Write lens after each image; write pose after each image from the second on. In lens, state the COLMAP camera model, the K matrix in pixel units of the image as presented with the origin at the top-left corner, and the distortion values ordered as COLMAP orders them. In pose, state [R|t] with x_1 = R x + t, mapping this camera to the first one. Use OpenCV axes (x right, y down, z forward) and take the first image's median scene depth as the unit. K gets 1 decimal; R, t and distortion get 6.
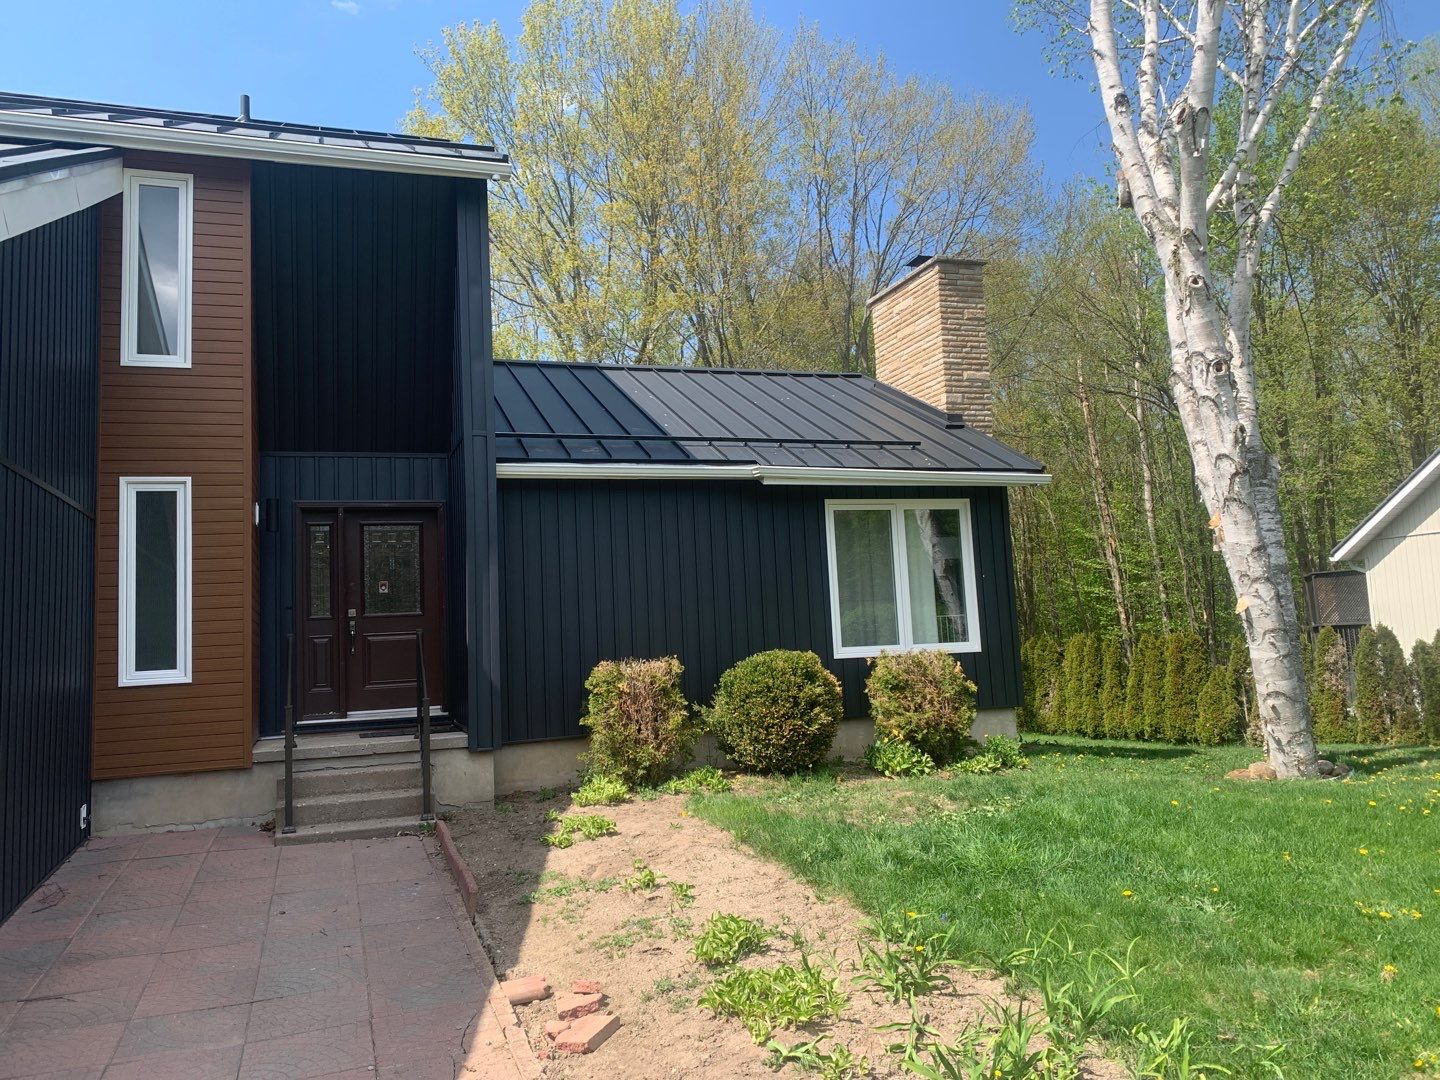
lens RADIAL K [[1125.8, 0, 713.8], [0, 1125.8, 520.8], [0, 0, 1]] dist [0.041097, -0.010458]
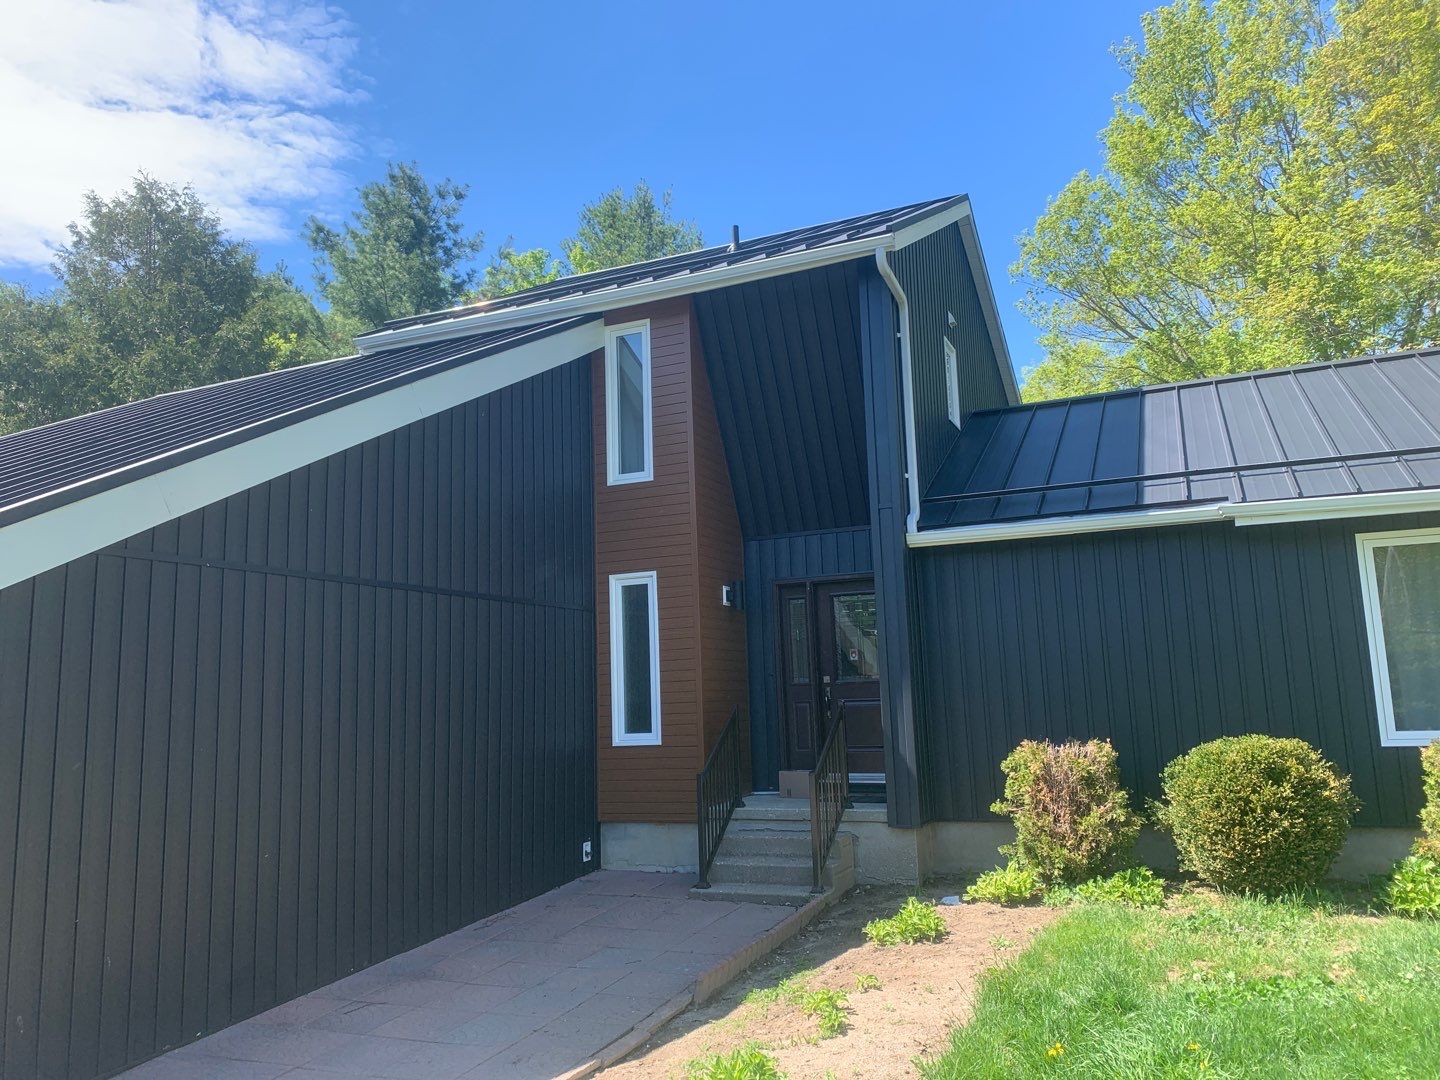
lens RADIAL K [[1125.8, 0, 759.9], [0, 1125.8, 507.3], [0, 0, 1]] dist [0.041097, -0.010458]
pose [[0.727523, -0.088682, -0.680328, 0.403111], [0.074578, 0.995957, -0.050073, -0.035284], [0.682018, -0.014308, 0.731196, 0.196631]]
